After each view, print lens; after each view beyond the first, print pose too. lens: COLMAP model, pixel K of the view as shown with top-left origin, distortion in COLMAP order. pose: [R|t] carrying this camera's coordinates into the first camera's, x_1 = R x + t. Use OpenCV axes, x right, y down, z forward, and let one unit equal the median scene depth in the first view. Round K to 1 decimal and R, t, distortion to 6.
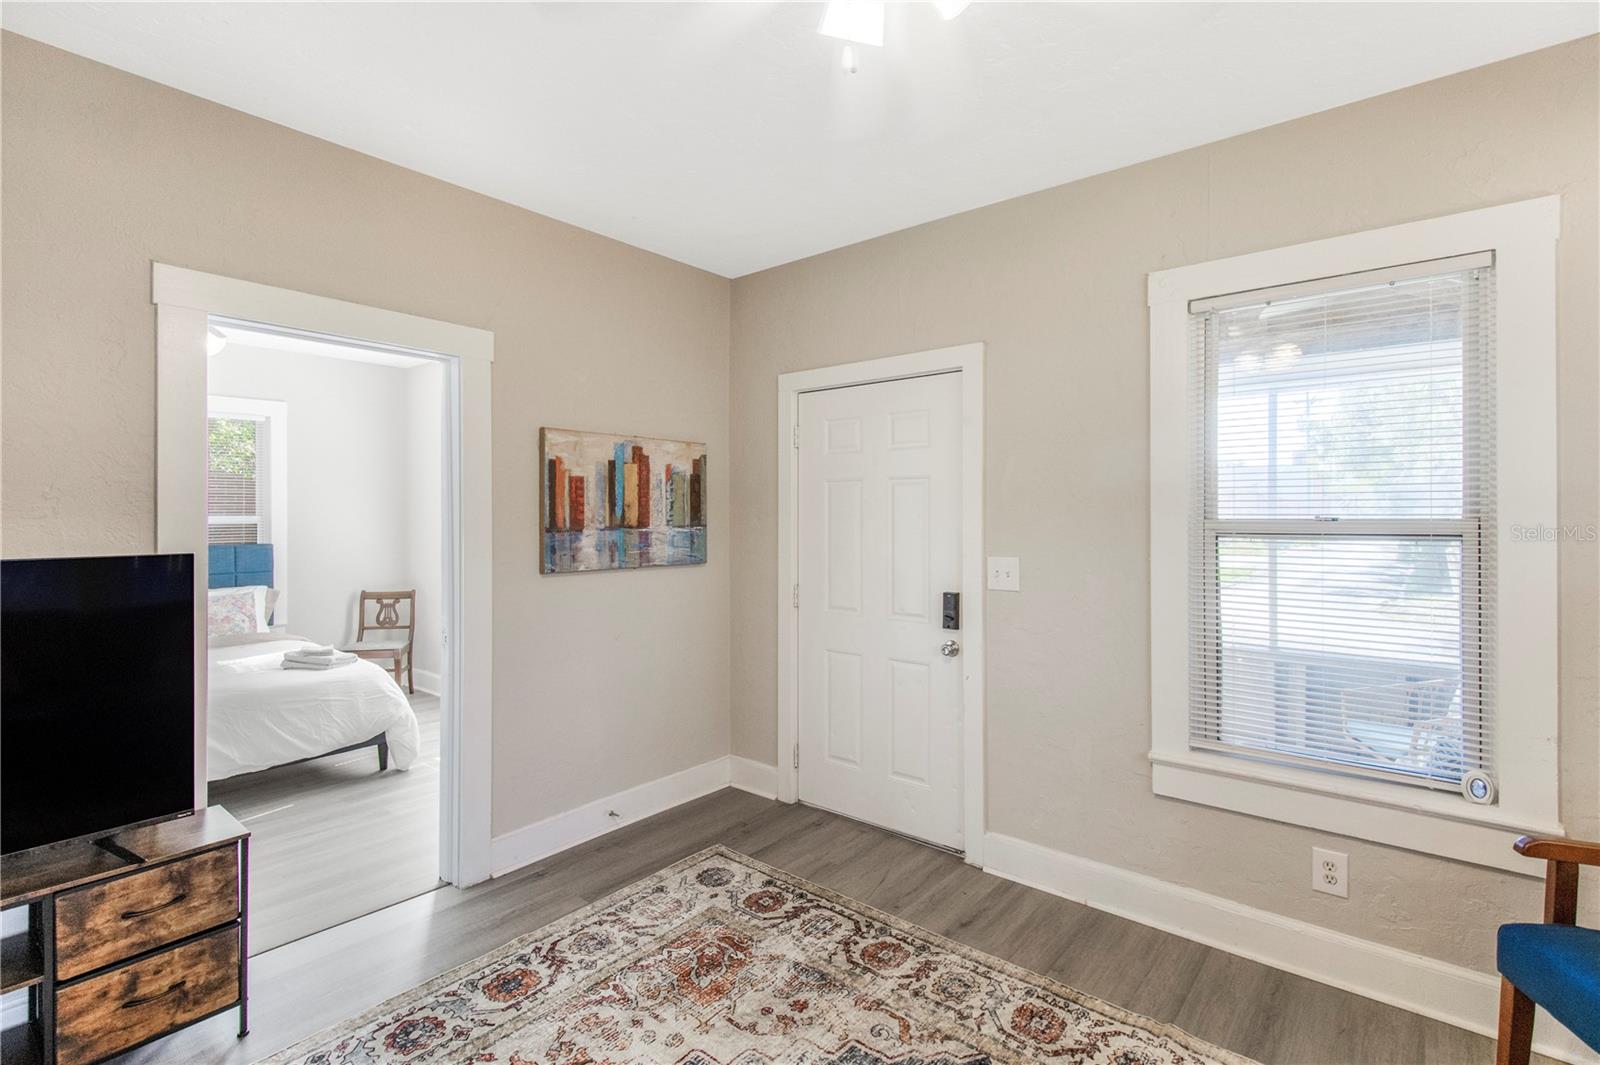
lens RADIAL K [[768.6, 0, 807.2], [0, 768.6, 503.7], [0, 0, 1]] dist [0.024530, -0.001557]
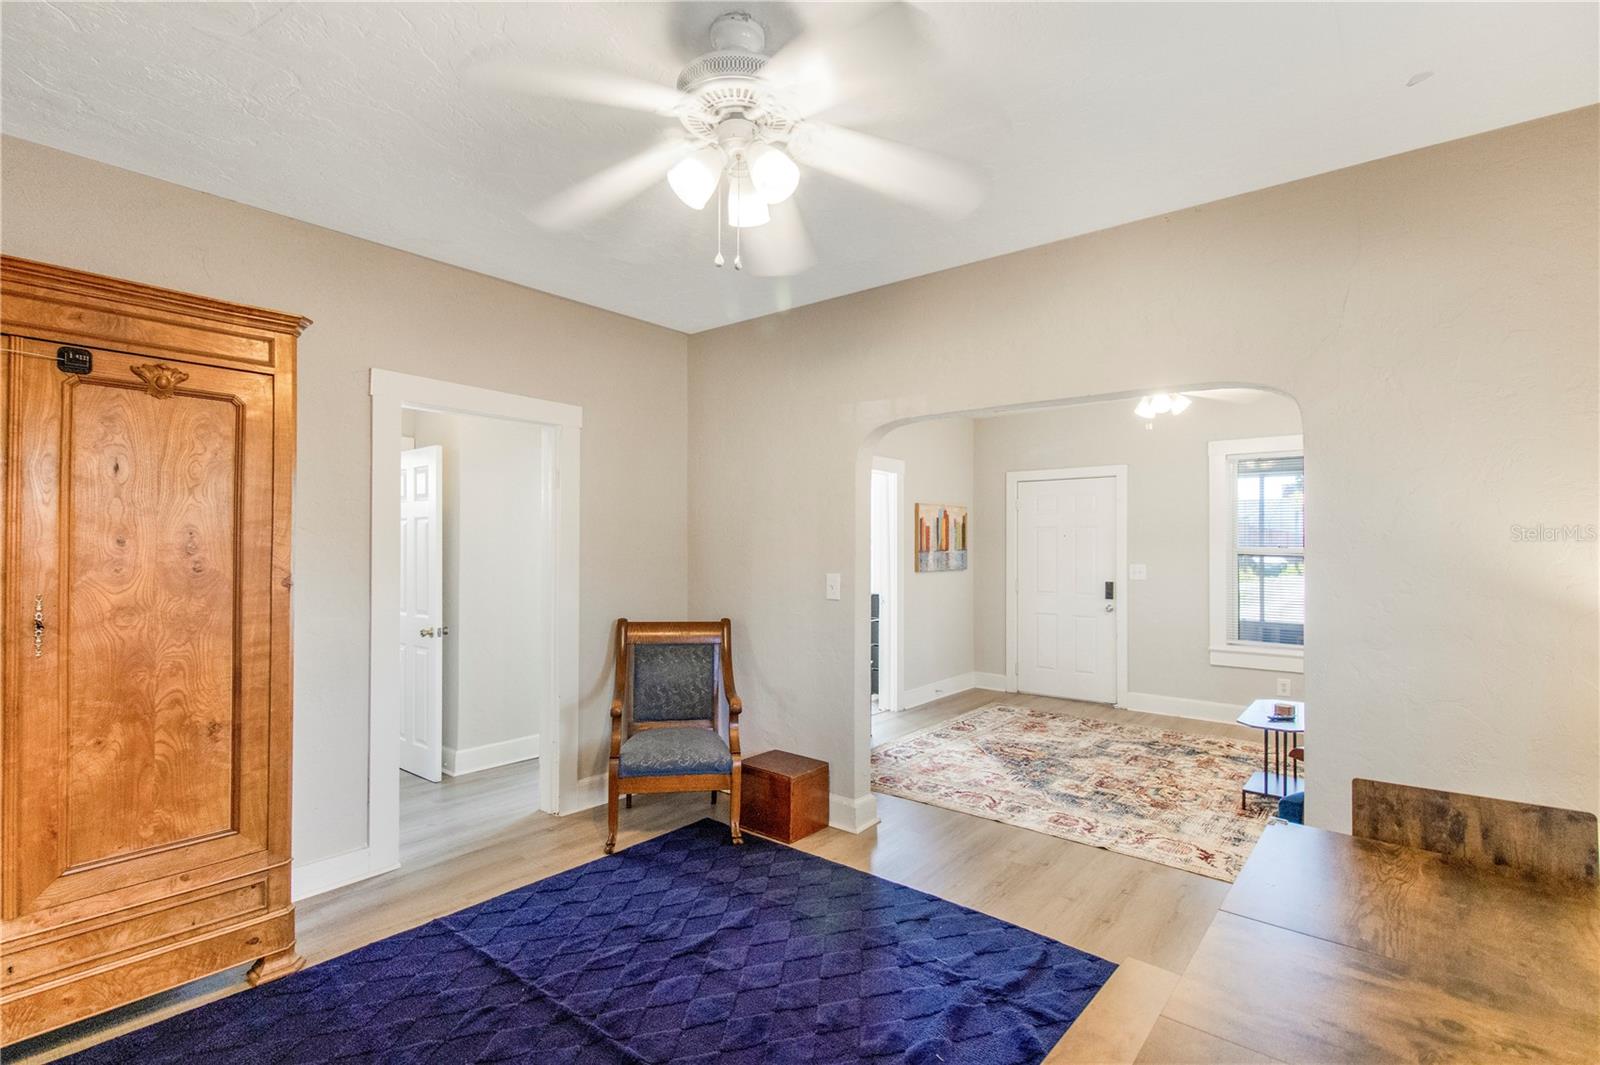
lens RADIAL K [[768.6, 0, 800.8], [0, 768.6, 535.9], [0, 0, 1]] dist [0.024530, -0.001557]
pose [[0.999966, 0.003715, 0.007426, -0.658230], [-0.003759, 0.999976, 0.005867, -0.019329], [-0.007404, -0.005895, 0.999955, -1.078452]]
